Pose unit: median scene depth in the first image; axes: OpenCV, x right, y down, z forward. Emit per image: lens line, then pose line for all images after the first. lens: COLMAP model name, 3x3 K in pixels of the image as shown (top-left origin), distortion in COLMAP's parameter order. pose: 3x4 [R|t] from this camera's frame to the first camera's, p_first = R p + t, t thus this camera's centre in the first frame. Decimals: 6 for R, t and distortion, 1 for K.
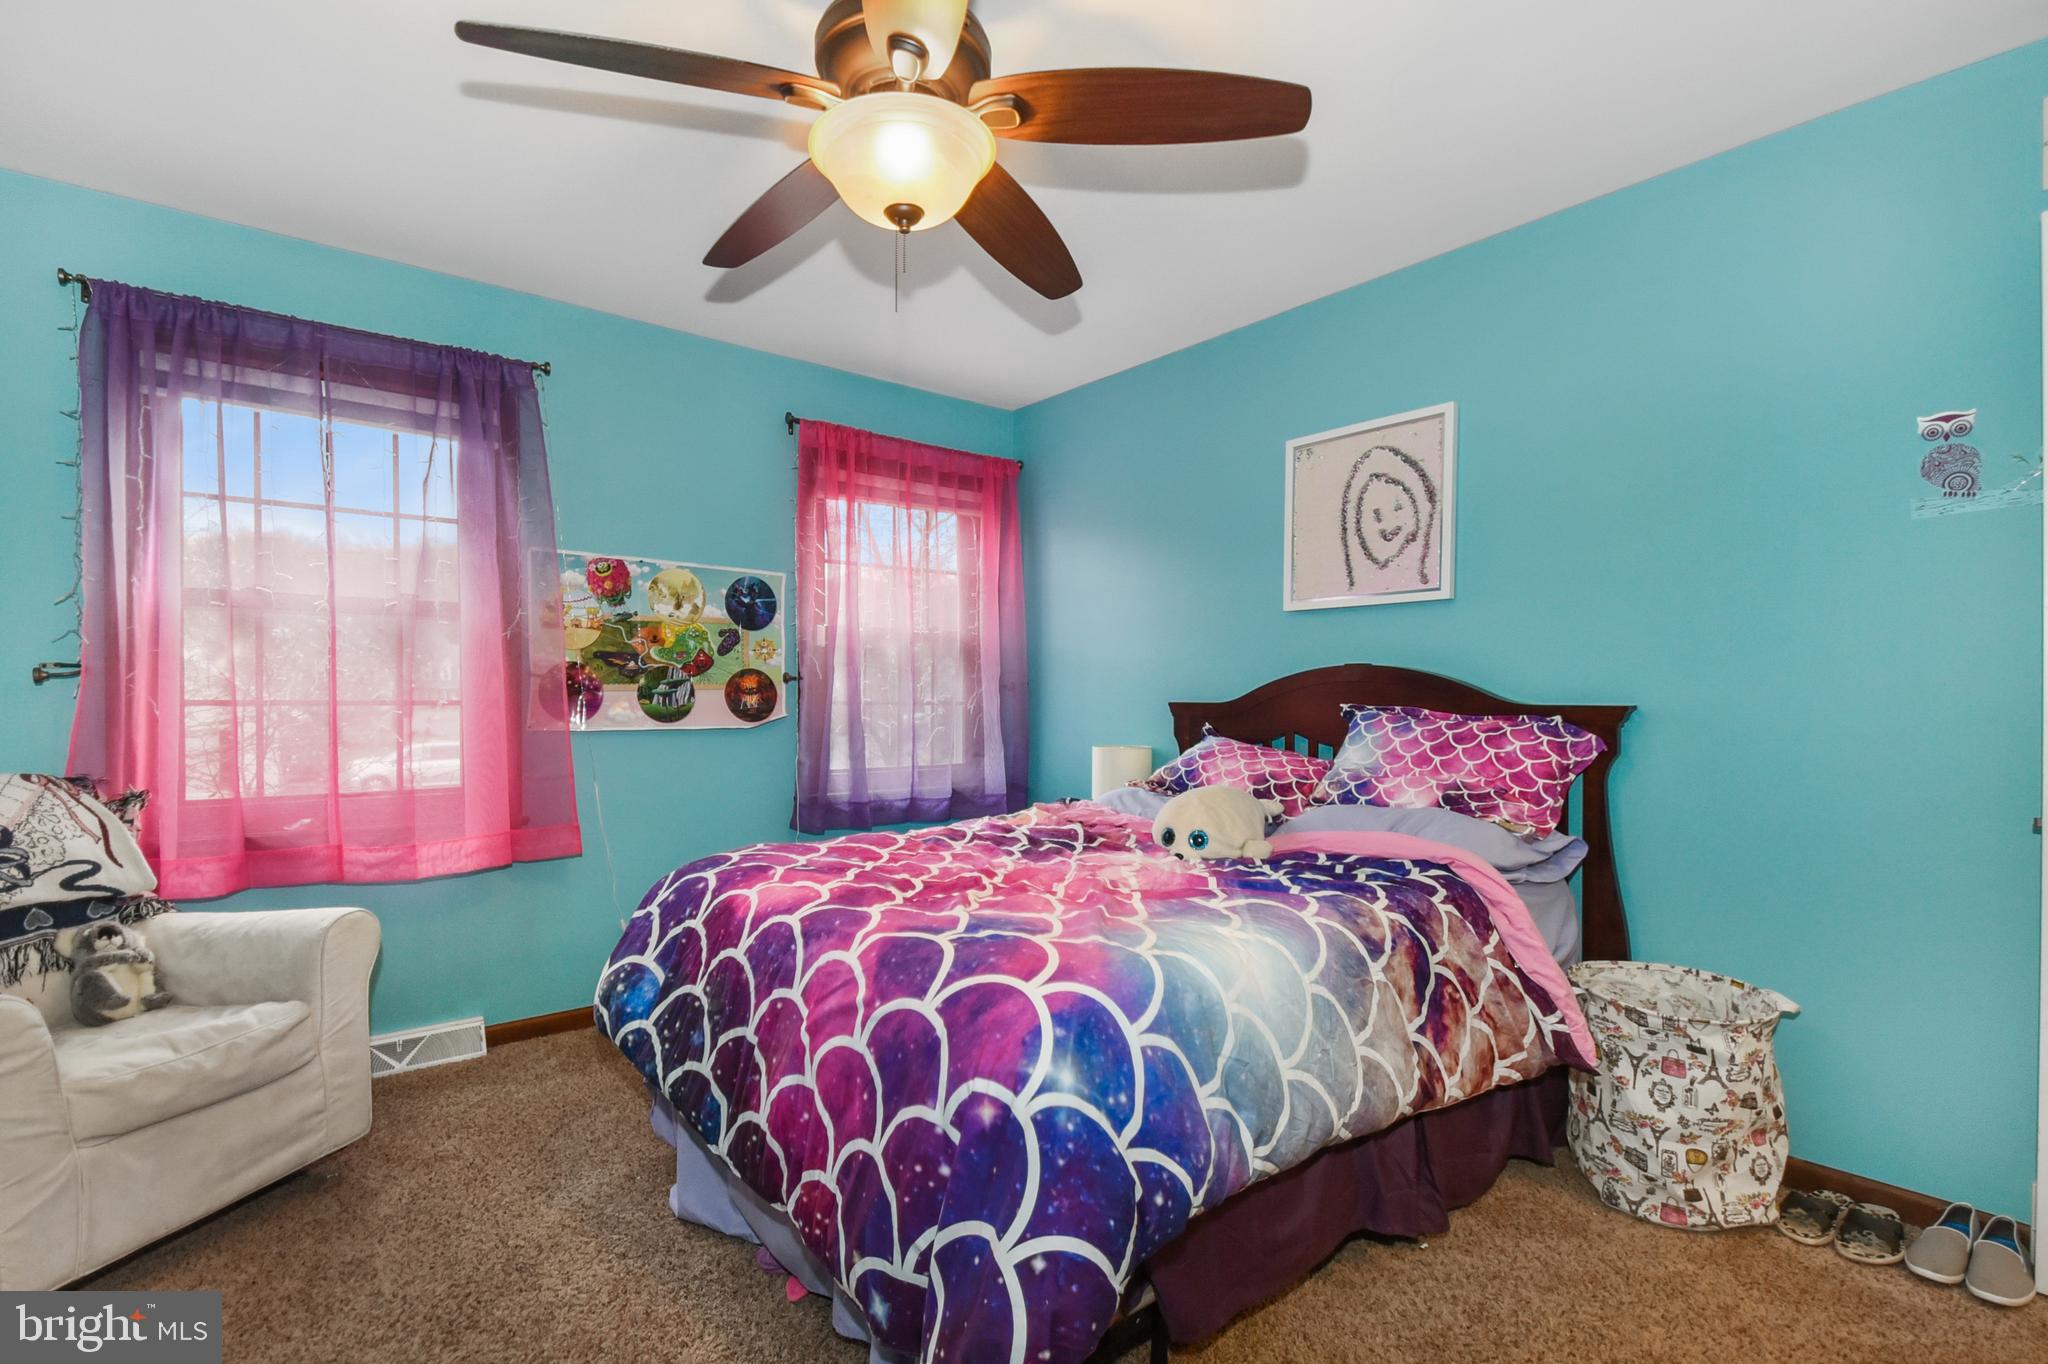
lens RADIAL K [[929.3, 0, 1013.8], [0, 929.3, 681.6], [0, 0, 1]] dist [0.000433, -0.000399]
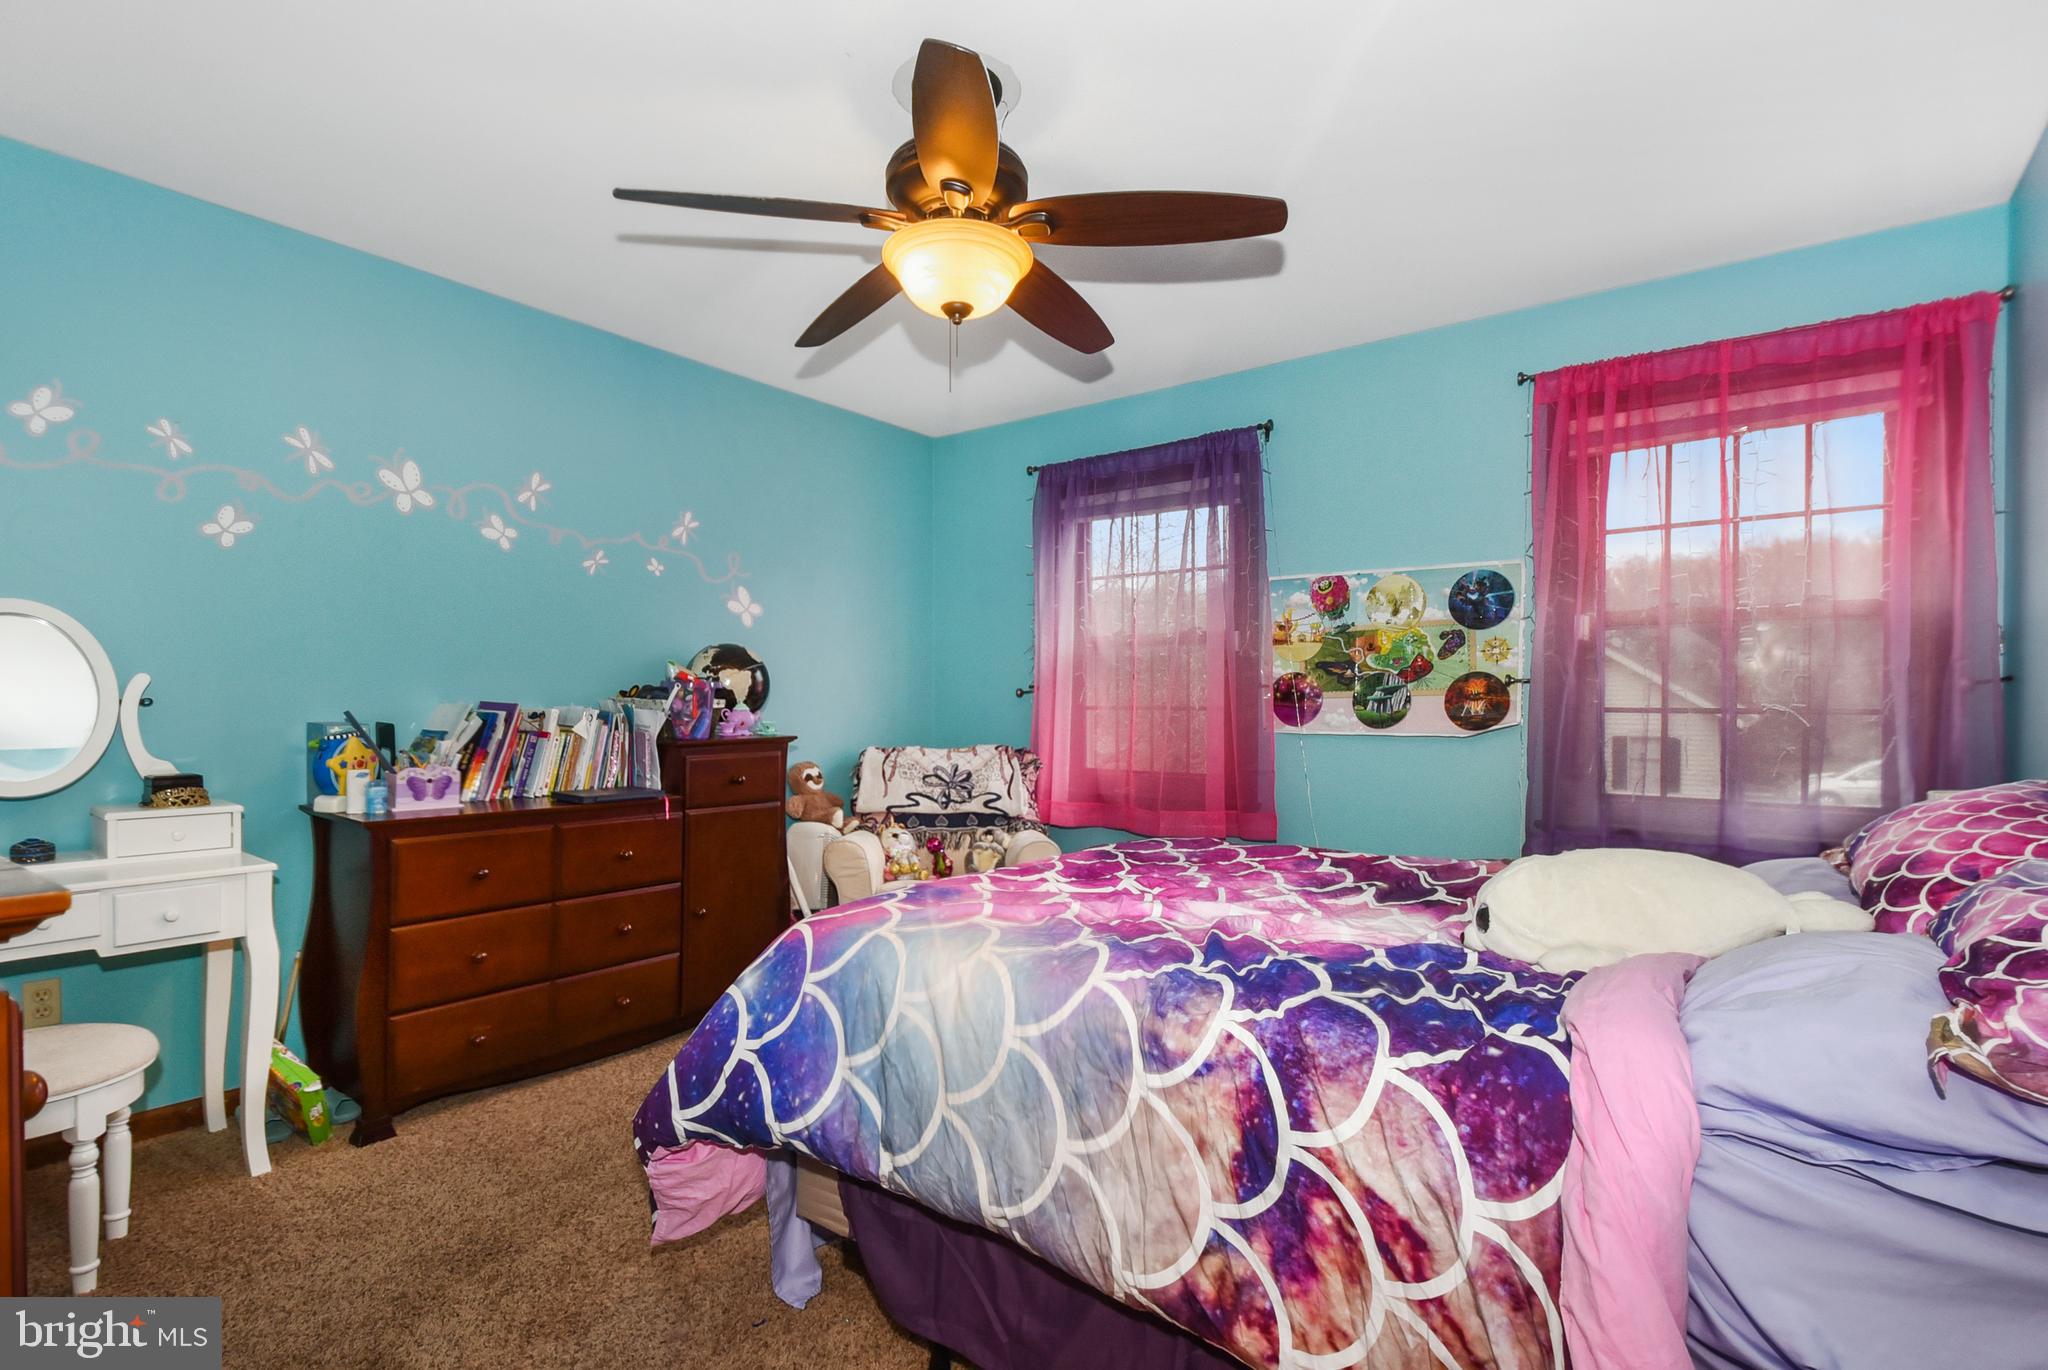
lens RADIAL K [[929.3, 0, 1013.8], [0, 929.3, 684.6], [0, 0, 1]] dist [0.000433, -0.000399]
pose [[0.275910, -0.023678, -0.960892, 0.503267], [0.017041, 0.999660, -0.019740, 0.009564], [0.961032, -0.010928, 0.276220, 0.342620]]
